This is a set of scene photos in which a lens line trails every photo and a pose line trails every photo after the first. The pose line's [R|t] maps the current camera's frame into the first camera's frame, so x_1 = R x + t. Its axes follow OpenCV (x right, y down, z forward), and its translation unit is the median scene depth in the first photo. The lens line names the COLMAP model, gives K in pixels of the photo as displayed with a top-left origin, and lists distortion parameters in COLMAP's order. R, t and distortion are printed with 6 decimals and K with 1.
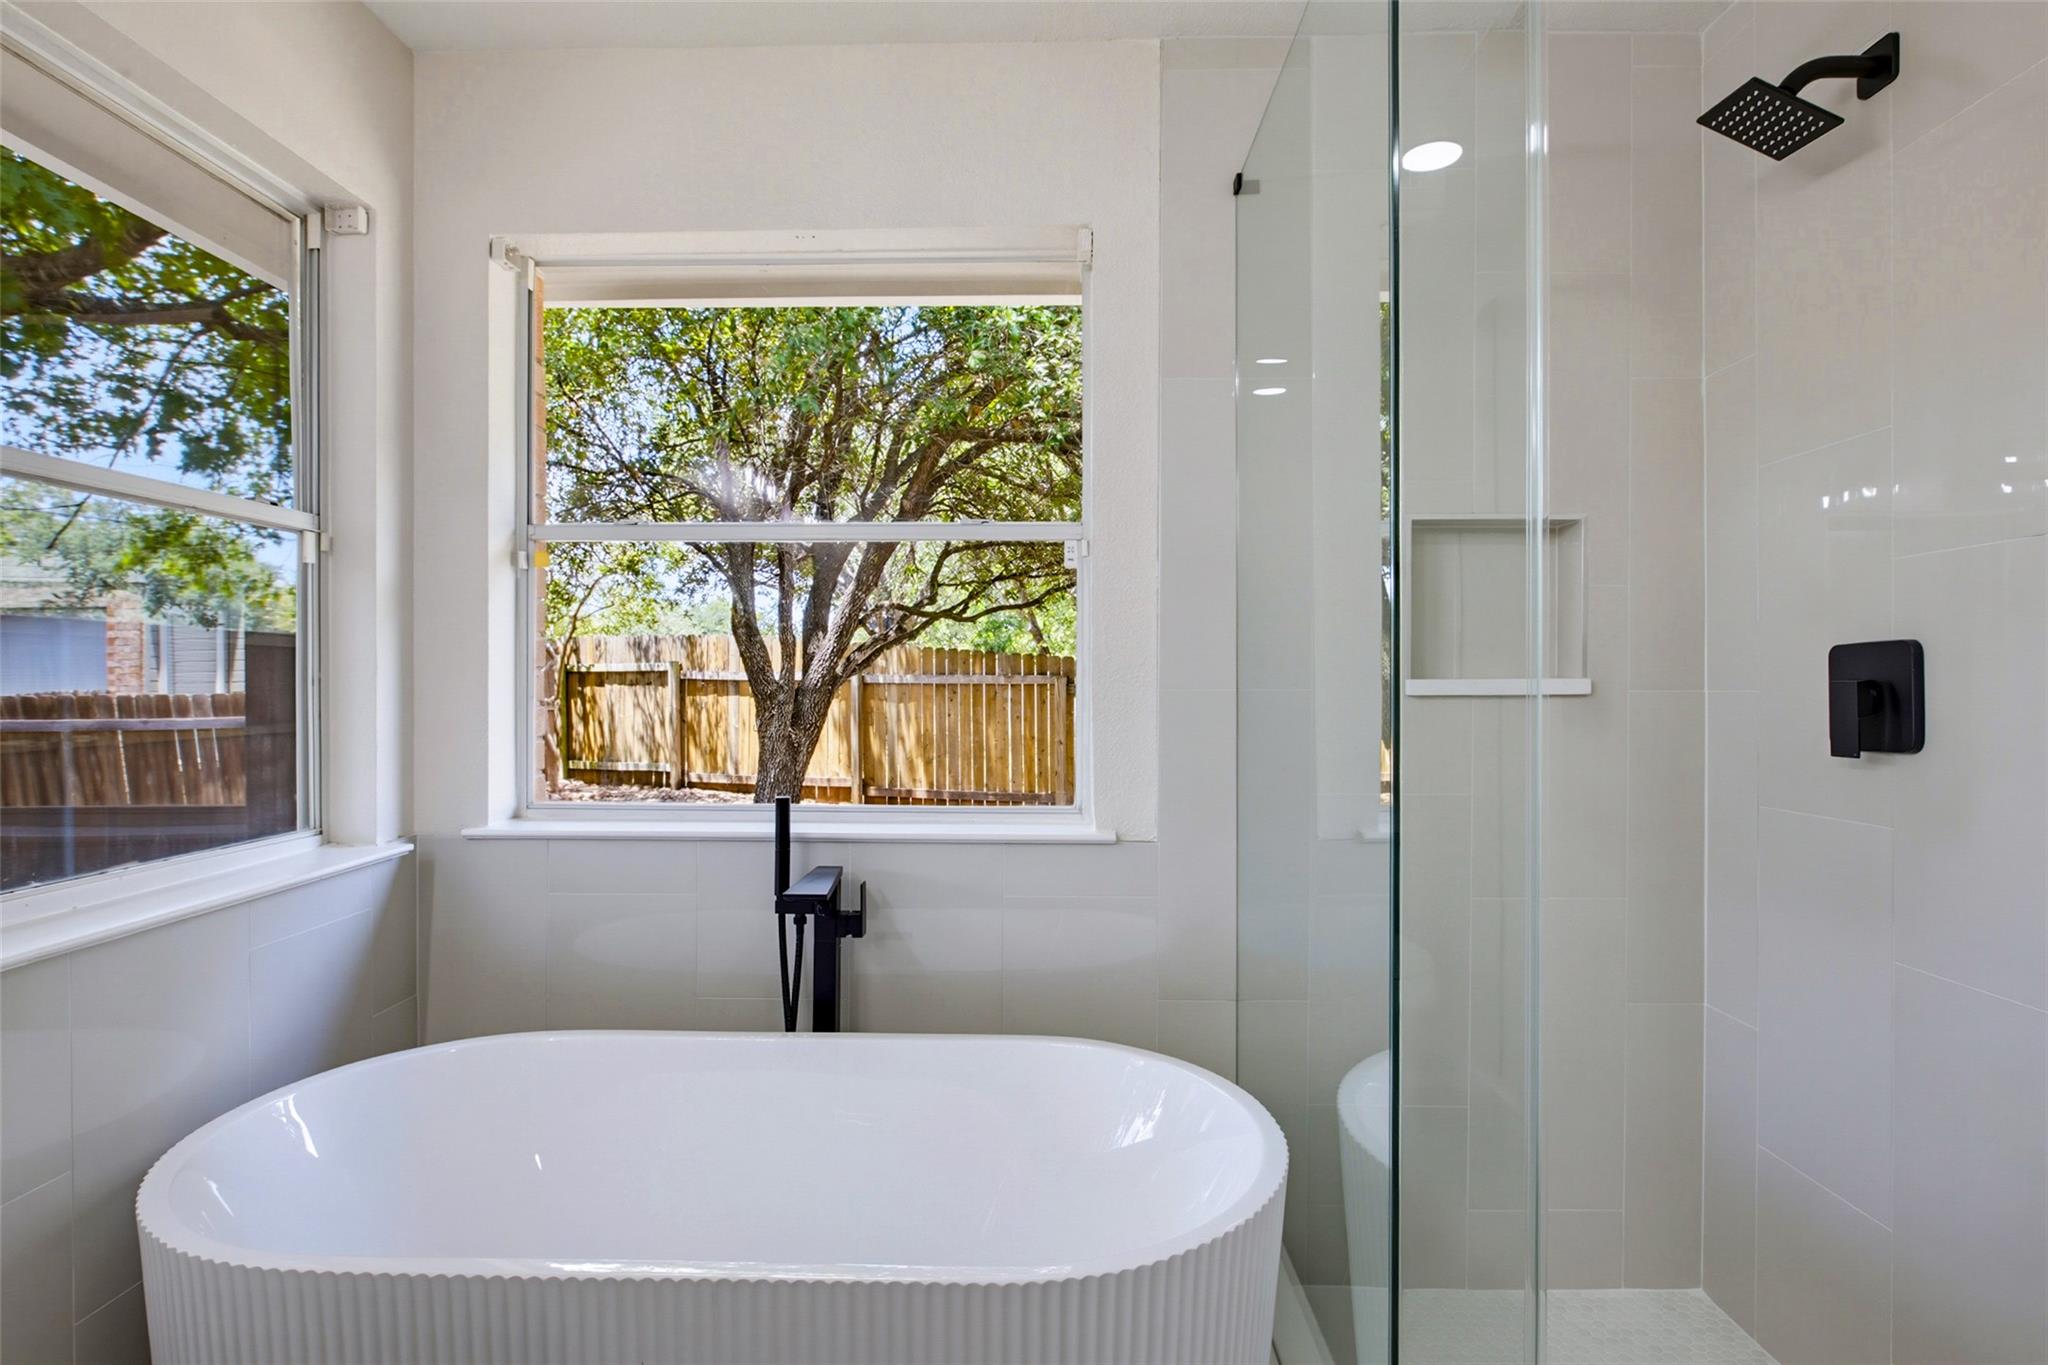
lens RADIAL K [[1048.6, 0, 1028.7], [0, 1048.6, 687.1], [0, 0, 1]] dist [-0.007698, -0.000268]
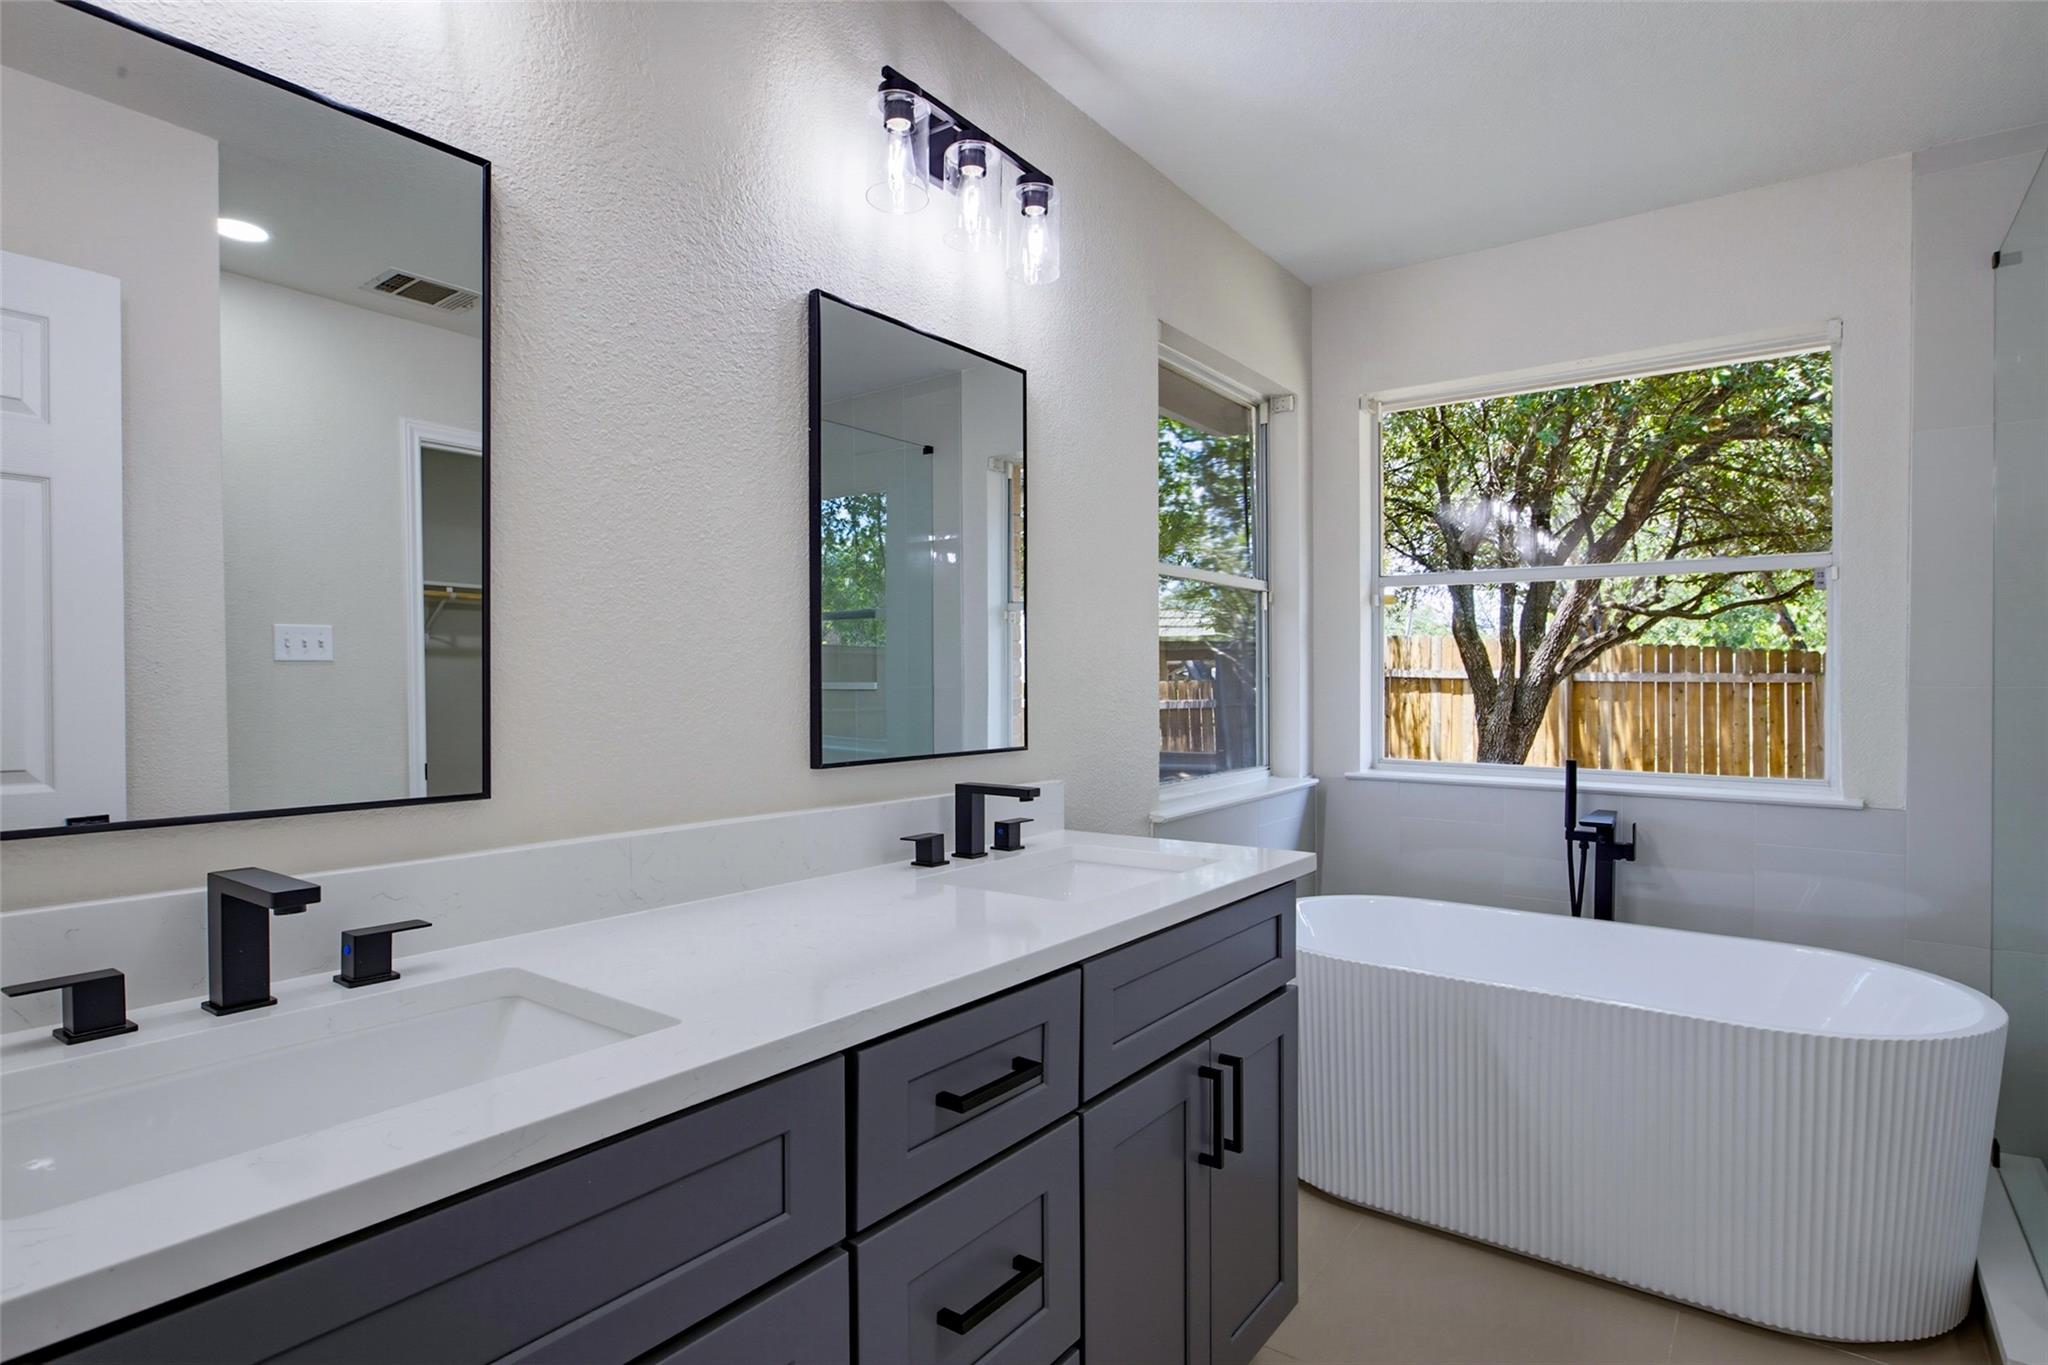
lens RADIAL K [[1048.6, 0, 1028.7], [0, 1048.6, 687.1], [0, 0, 1]] dist [-0.007698, -0.000268]
pose [[0.813374, 0.004815, -0.581721, -0.001032], [-0.003687, 0.999988, 0.003122, 0.000780], [0.581729, -0.000395, 0.813383, -0.173972]]
